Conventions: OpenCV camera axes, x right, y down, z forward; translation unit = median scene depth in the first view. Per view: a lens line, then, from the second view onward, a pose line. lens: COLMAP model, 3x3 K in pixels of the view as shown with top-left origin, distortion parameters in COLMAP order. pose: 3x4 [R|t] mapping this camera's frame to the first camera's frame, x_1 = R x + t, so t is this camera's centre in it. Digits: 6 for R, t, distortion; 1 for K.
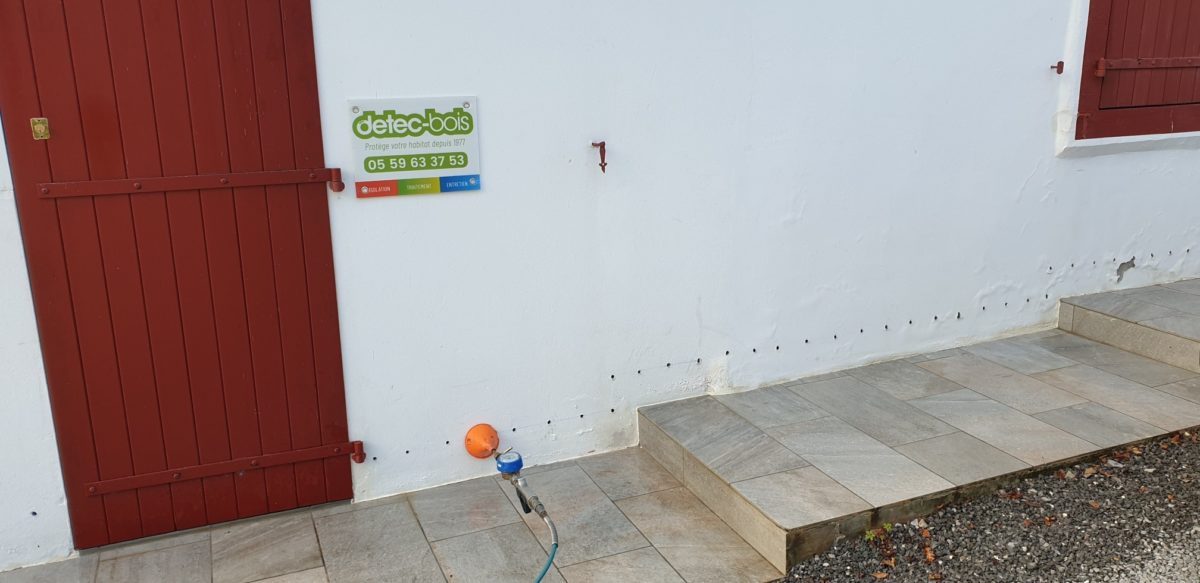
lens RADIAL K [[911.8, 0, 600.0], [0, 911.8, 291.5], [0, 0, 1]] dist [0.102763, -0.351097]
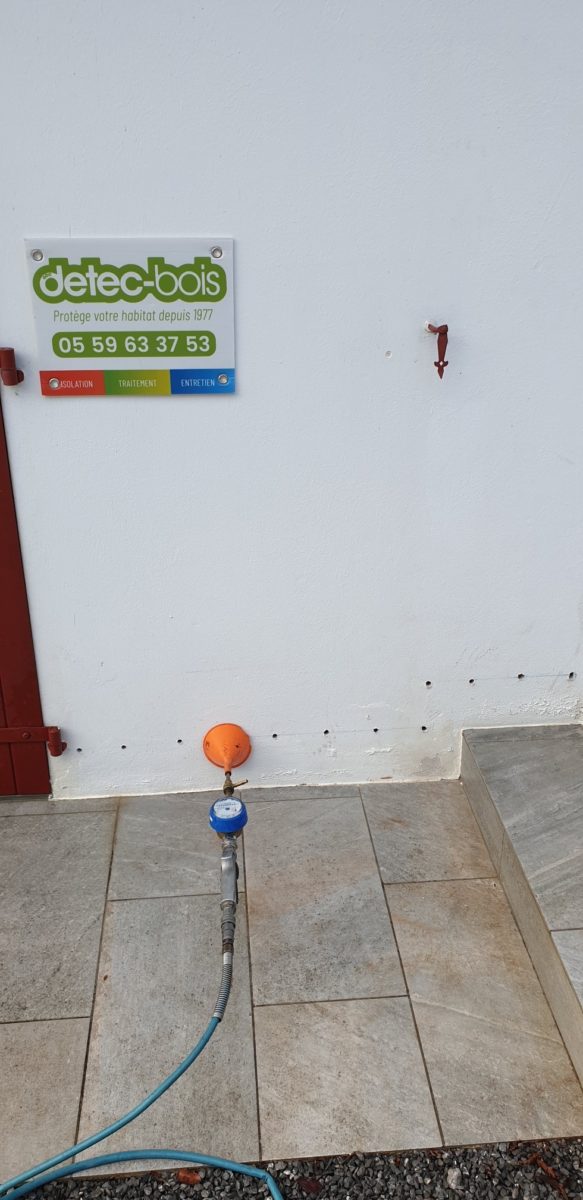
lens RADIAL K [[942.6, 0, 291.4], [0, 942.6, 614.0], [0, 0, 1]] dist [0.087977, -0.272778]
pose [[0.951949, 0.156296, -0.263370, 0.104667], [-0.094058, 0.967615, 0.234253, -0.122860], [0.291454, -0.198225, 0.935821, 0.374980]]
